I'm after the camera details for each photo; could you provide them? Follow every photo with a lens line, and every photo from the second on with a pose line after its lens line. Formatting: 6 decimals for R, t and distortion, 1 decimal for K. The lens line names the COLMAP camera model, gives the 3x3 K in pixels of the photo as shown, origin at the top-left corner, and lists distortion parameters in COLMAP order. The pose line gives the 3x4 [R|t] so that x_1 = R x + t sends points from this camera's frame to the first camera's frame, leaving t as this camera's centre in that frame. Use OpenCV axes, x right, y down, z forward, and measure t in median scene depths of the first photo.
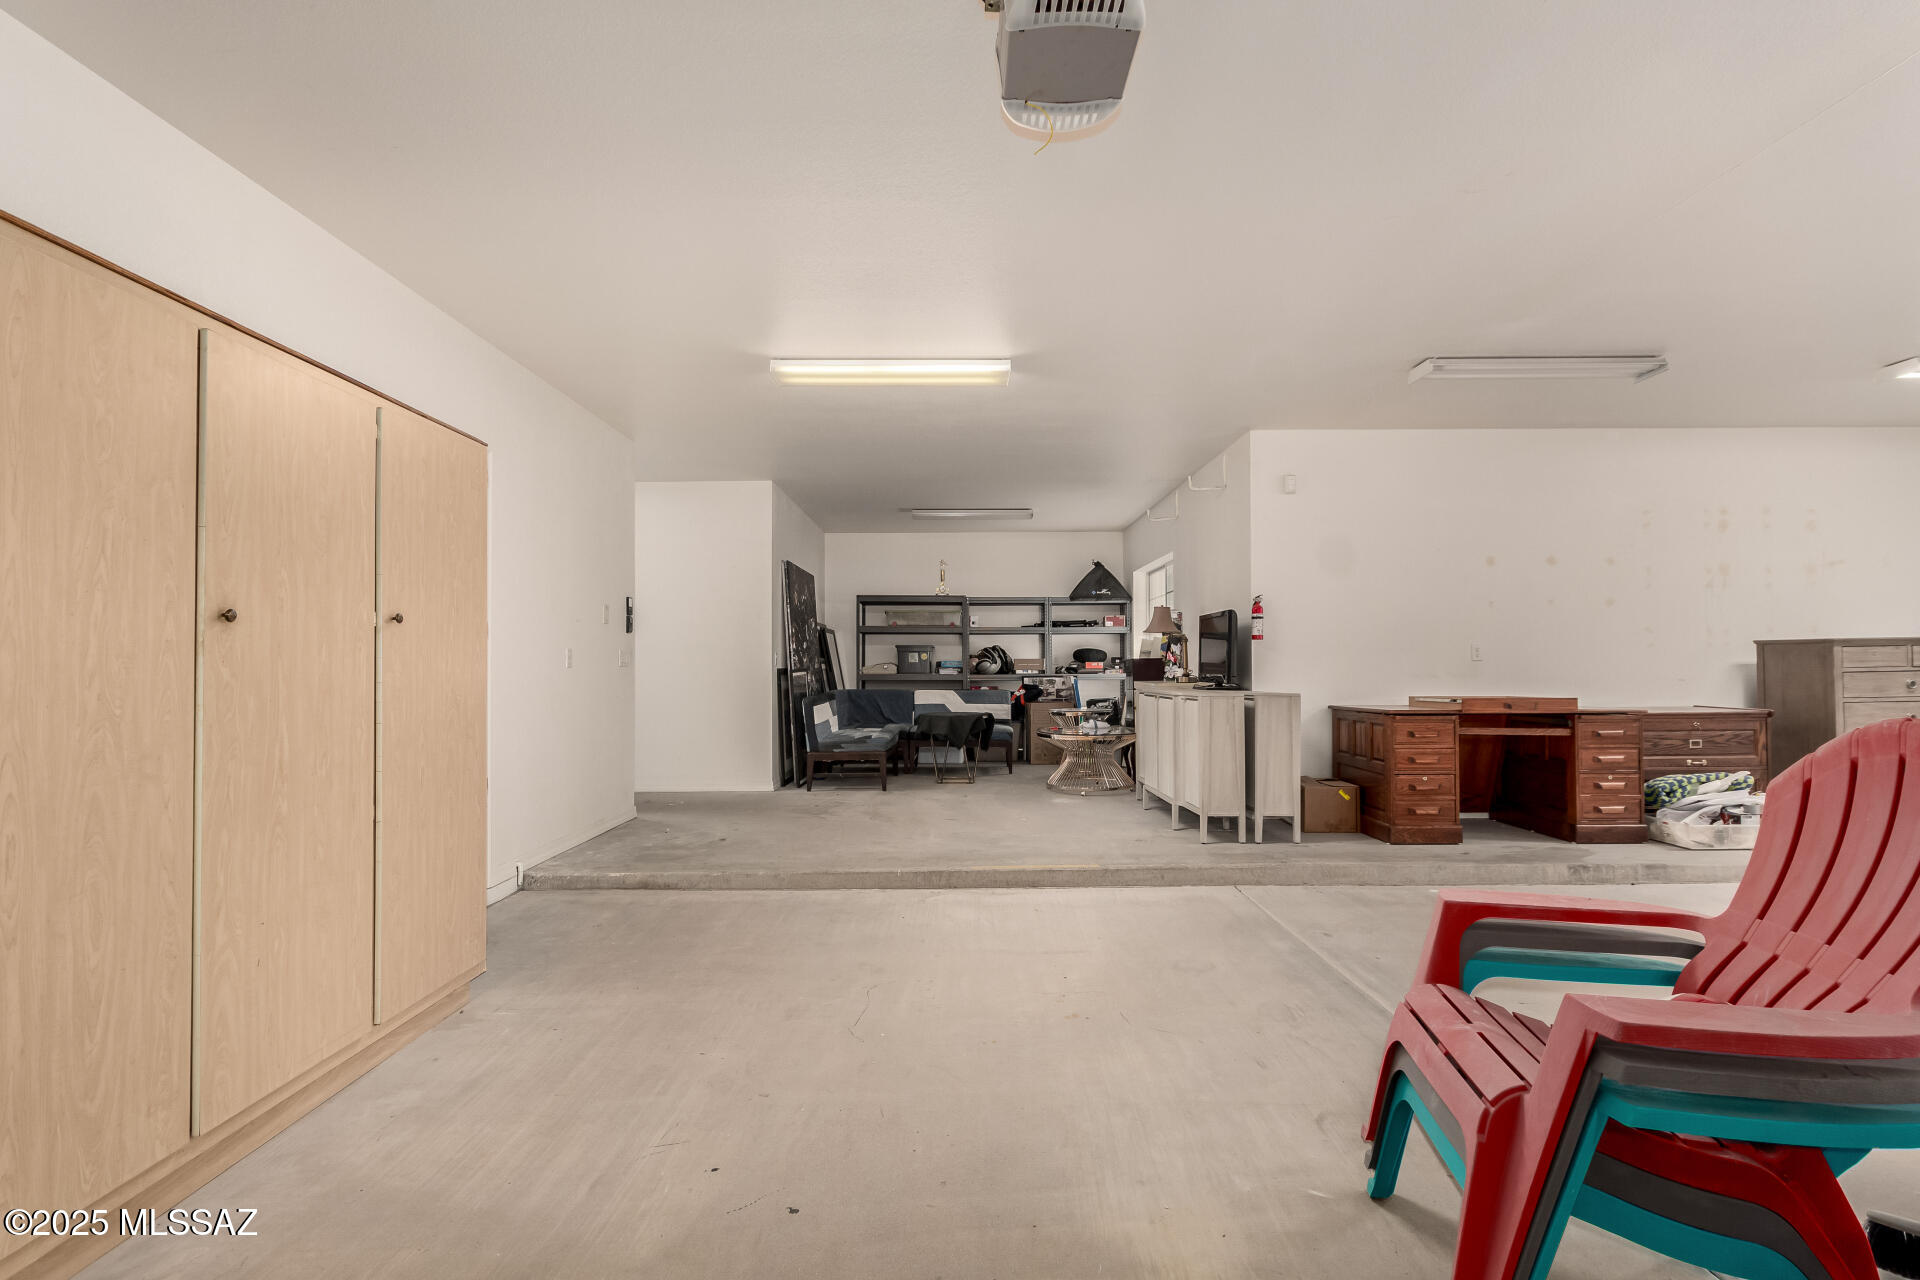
lens RADIAL K [[887.9, 0, 964.8], [0, 887.9, 658.1], [0, 0, 1]] dist [0.000342, -0.000047]
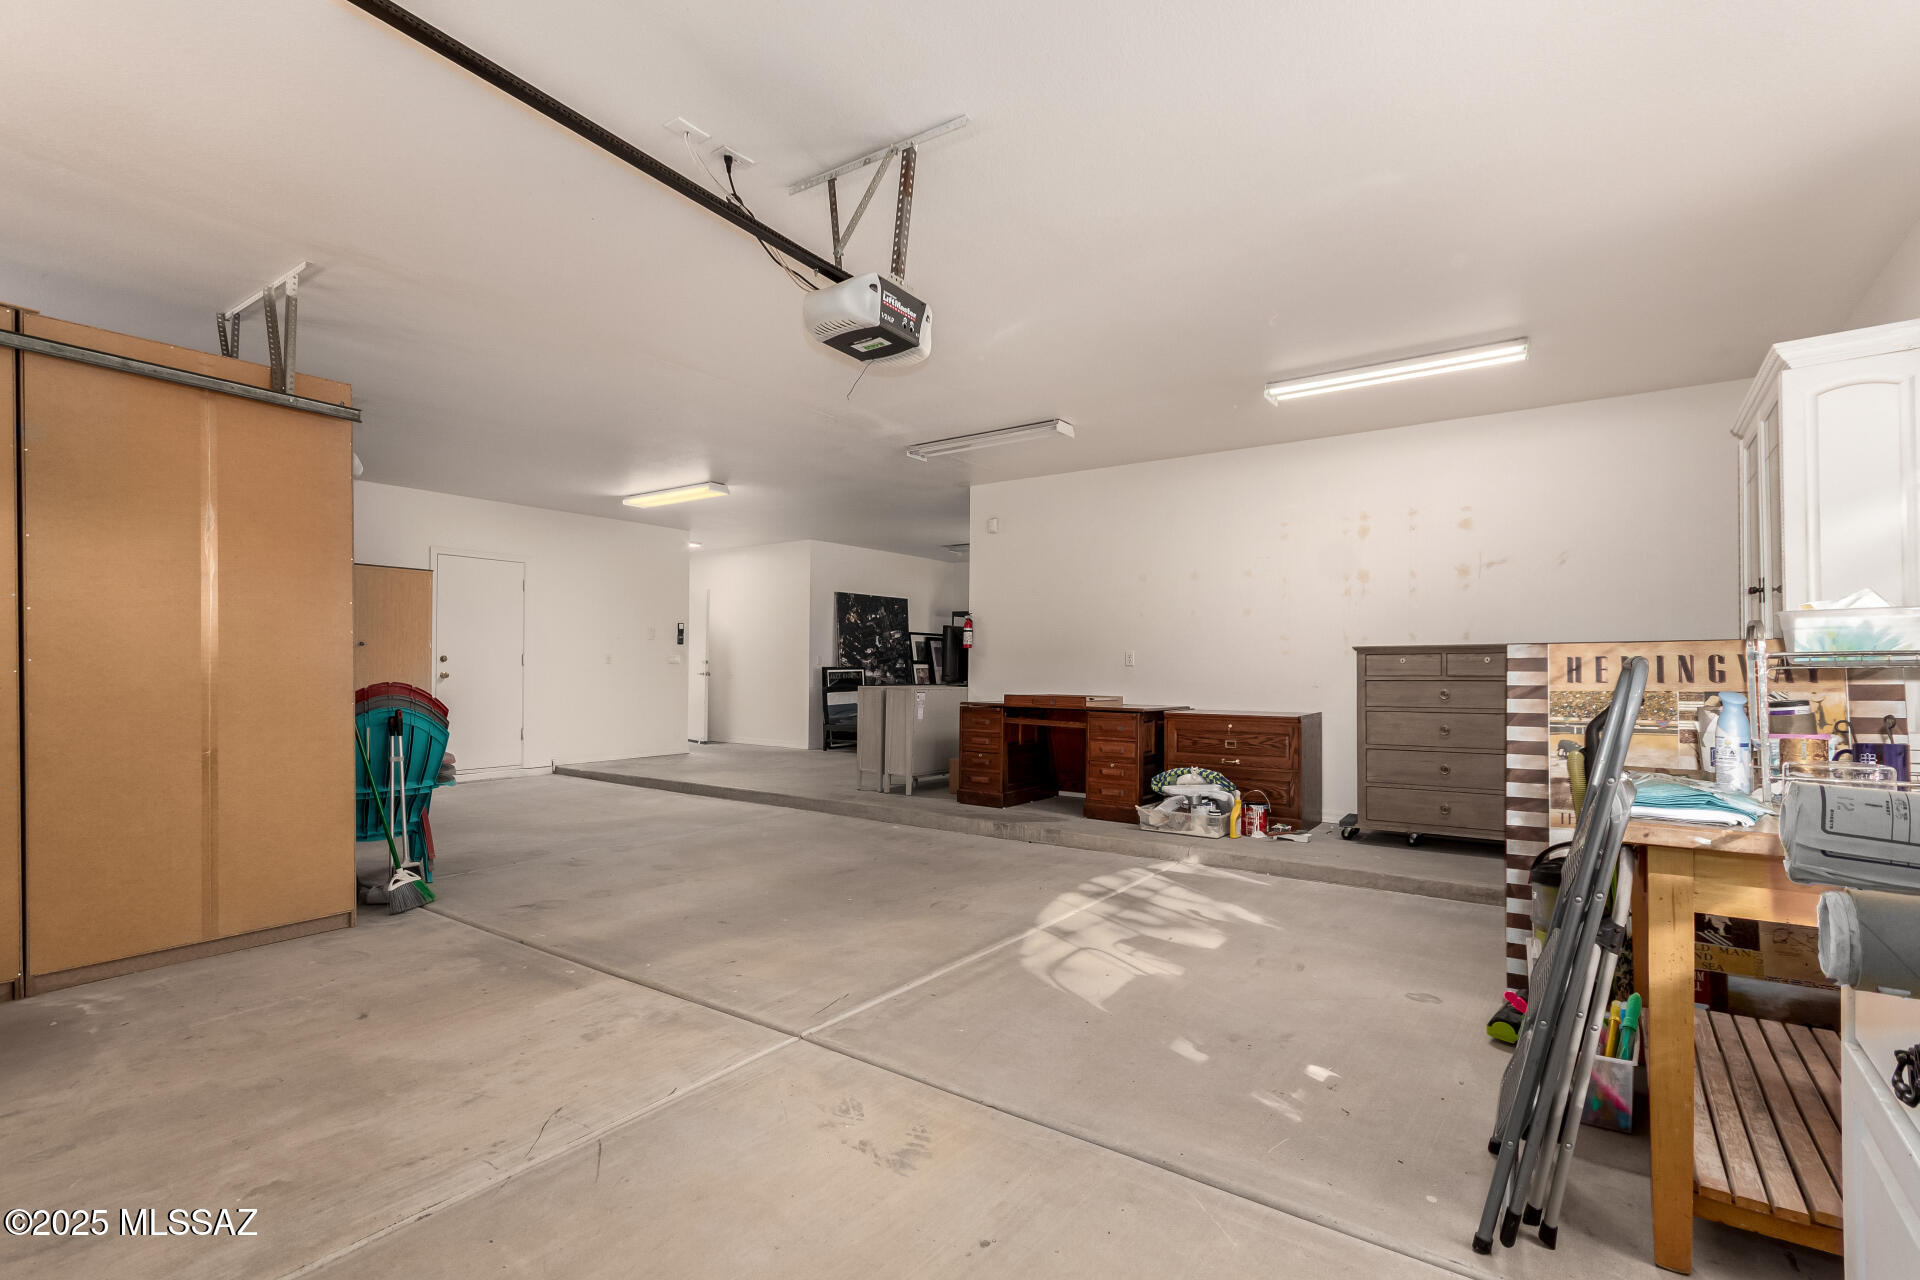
lens RADIAL K [[887.9, 0, 964.8], [0, 887.9, 658.1], [0, 0, 1]] dist [0.000342, -0.000047]
pose [[0.809607, 0.004007, -0.586958, 1.258854], [-0.005357, 0.999985, -0.000562, -0.006514], [0.586948, 0.003600, 0.809617, -0.070489]]
